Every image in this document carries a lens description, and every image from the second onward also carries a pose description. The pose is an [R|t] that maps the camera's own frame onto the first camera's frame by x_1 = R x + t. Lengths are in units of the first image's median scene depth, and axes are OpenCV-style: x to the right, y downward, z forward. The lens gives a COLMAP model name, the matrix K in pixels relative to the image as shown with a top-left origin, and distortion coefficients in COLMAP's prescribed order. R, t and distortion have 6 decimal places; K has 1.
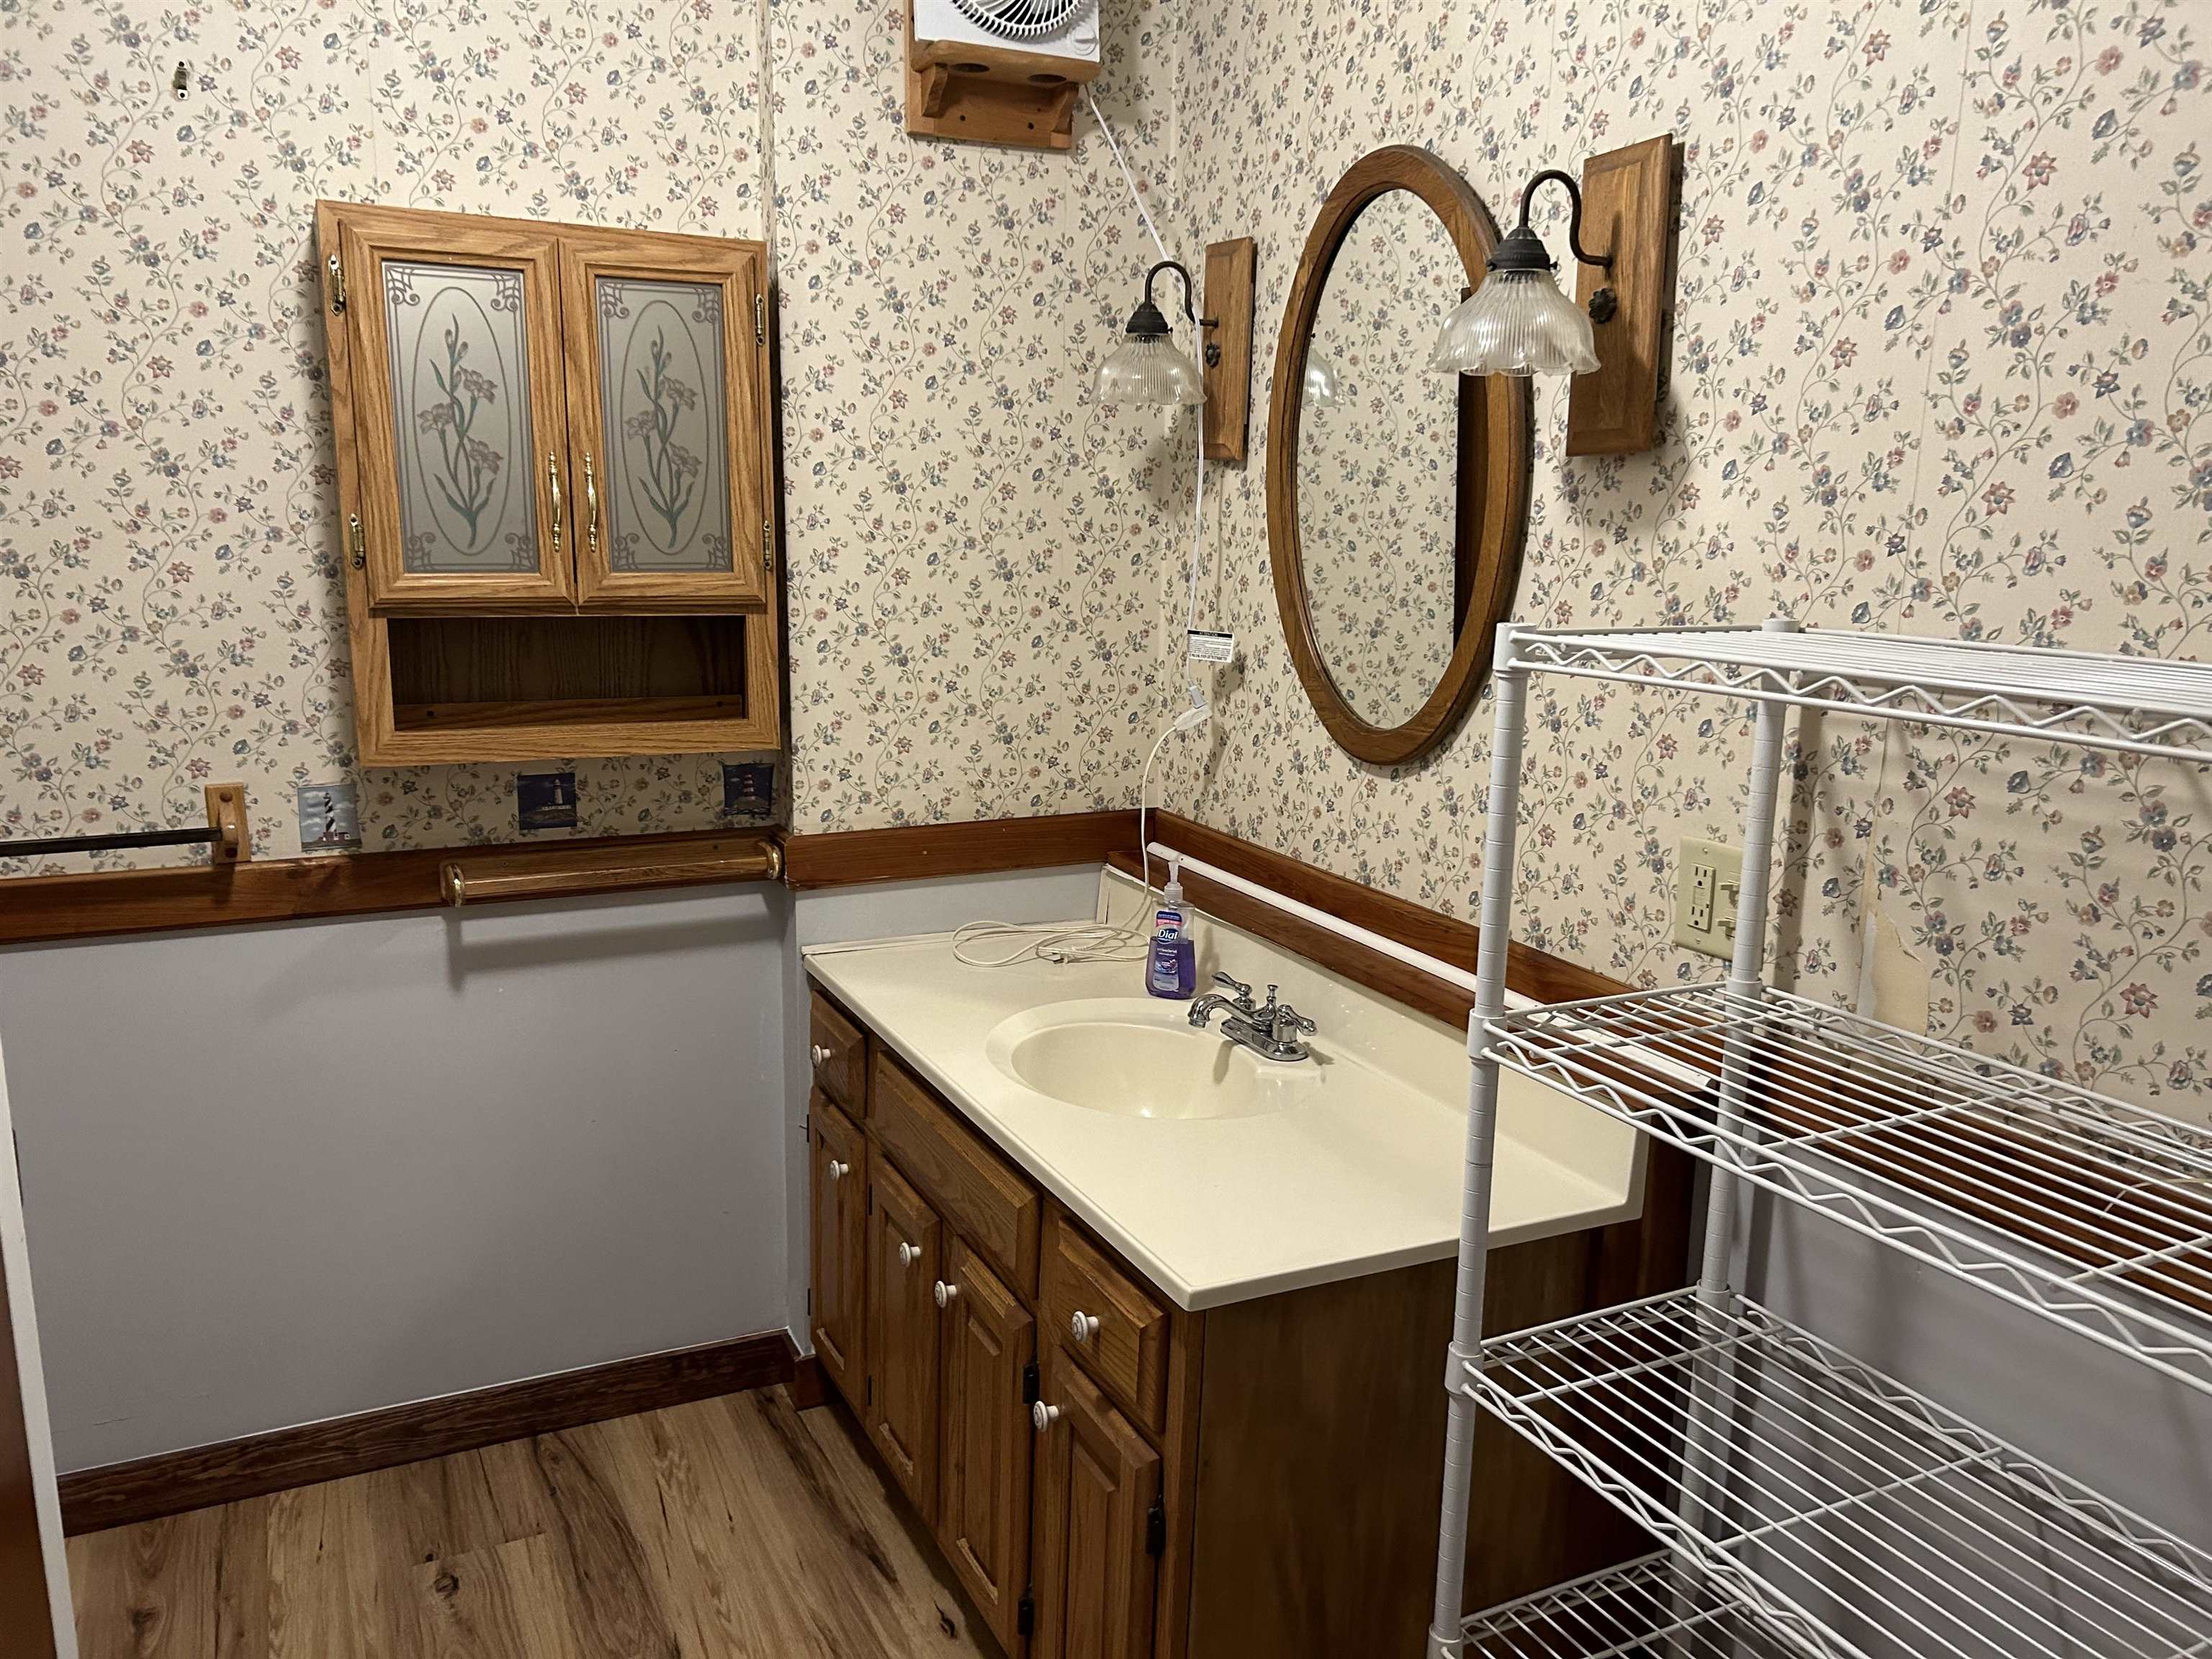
lens RADIAL K [[1651.0, 0, 1121.6], [0, 1651.0, 818.1], [0, 0, 1]] dist [0.055233, -0.058462]
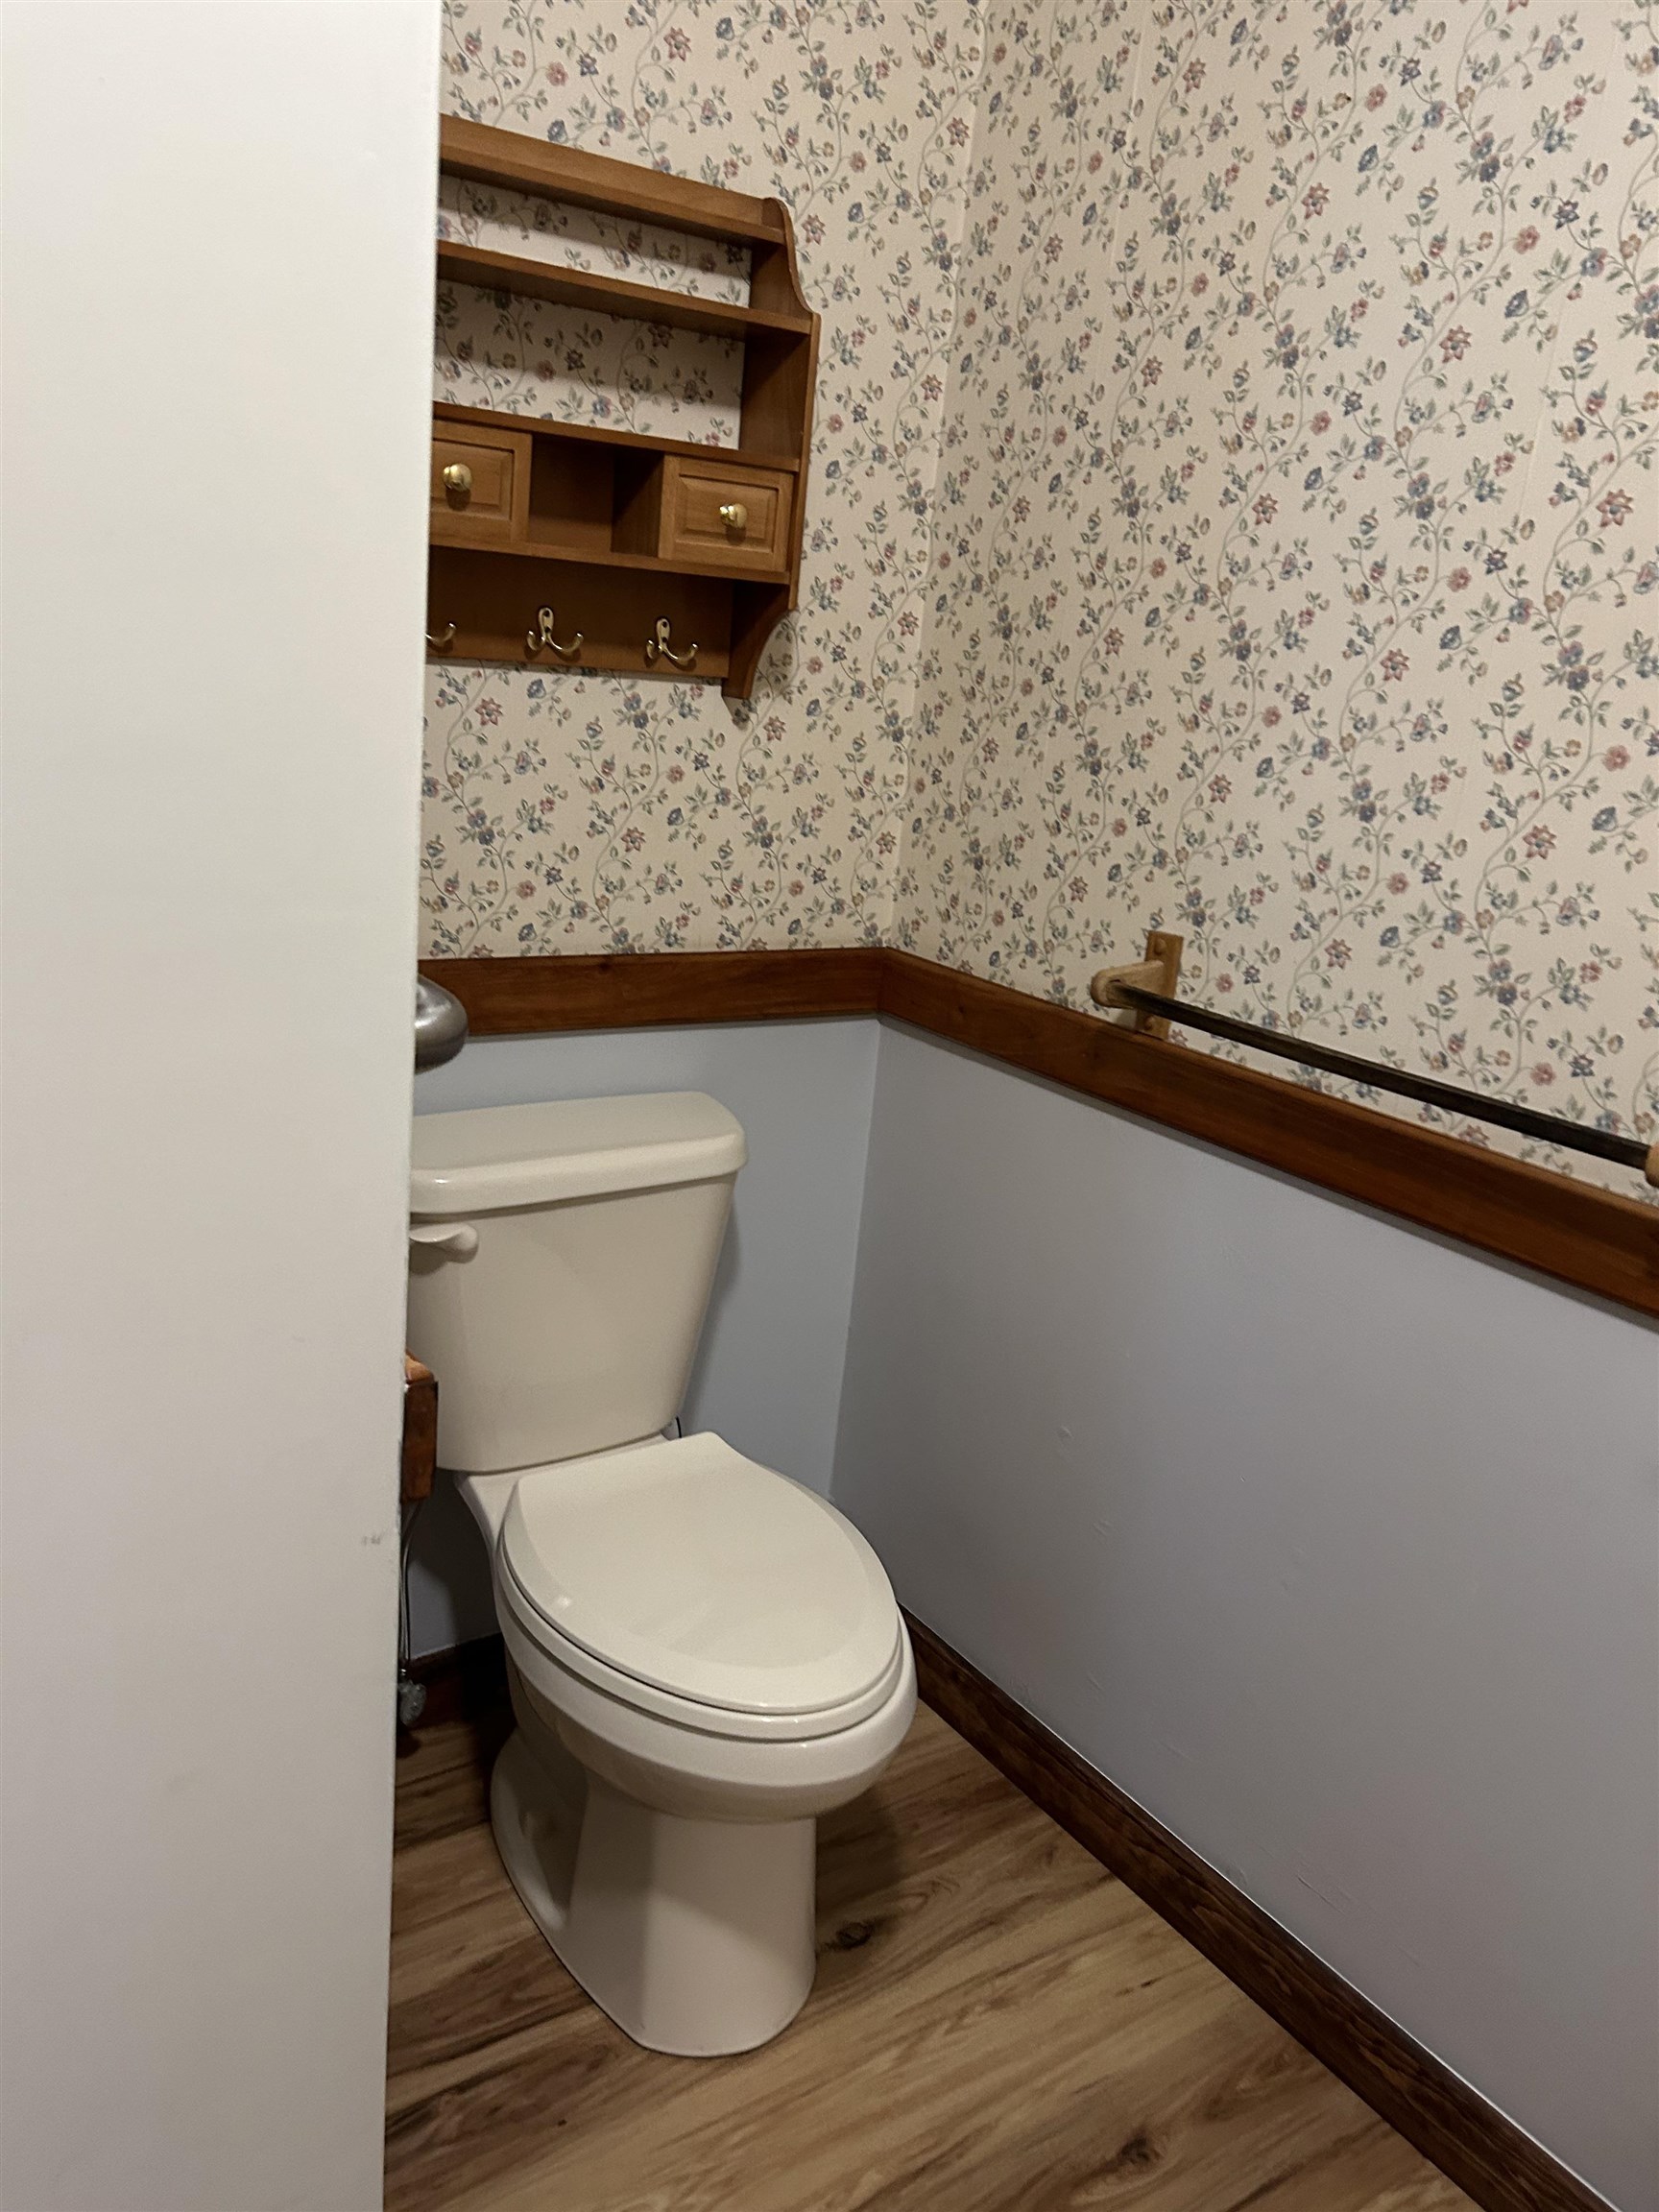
lens RADIAL K [[1651.0, 0, 843.4], [0, 1651.0, 1109.6], [0, 0, 1]] dist [0.055233, -0.058462]
pose [[0.982275, 0.026339, 0.185588, -0.046142], [-0.044507, 0.994537, 0.094418, 0.056101], [-0.182087, -0.101004, 0.978081, 0.105611]]
